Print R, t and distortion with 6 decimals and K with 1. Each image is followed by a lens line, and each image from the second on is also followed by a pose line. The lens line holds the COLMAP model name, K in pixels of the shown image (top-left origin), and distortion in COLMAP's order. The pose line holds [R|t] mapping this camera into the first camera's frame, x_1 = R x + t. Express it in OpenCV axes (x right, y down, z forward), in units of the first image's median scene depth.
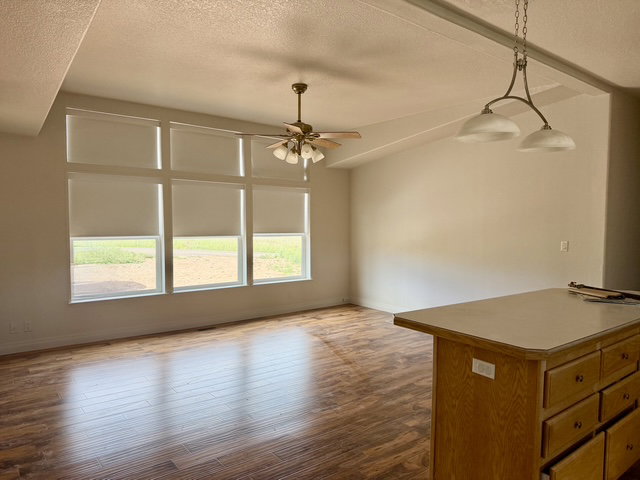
lens RADIAL K [[444.0, 0, 310.5], [0, 444.0, 243.9], [0, 0, 1]] dist [0.186083, -0.225913]
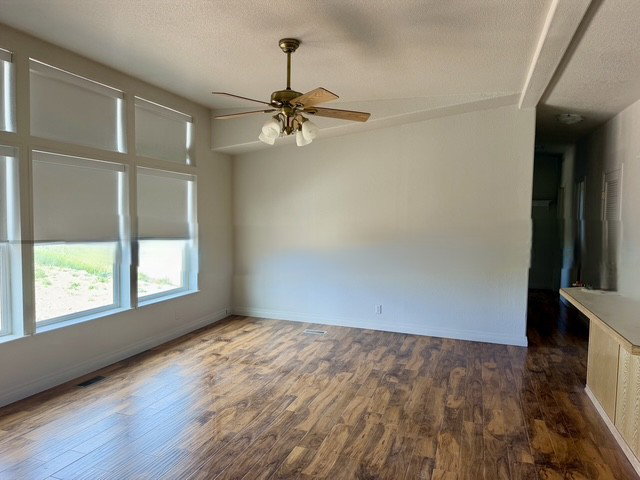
lens RADIAL K [[456.0, 0, 309.0], [0, 456.0, 237.5], [0, 0, 1]] dist [0.079435, -0.094911]
pose [[0.845158, -0.018870, 0.534184, -0.301400], [0.015678, 0.999822, 0.010515, -0.022794], [-0.534287, -0.000512, 0.845303, 0.241182]]
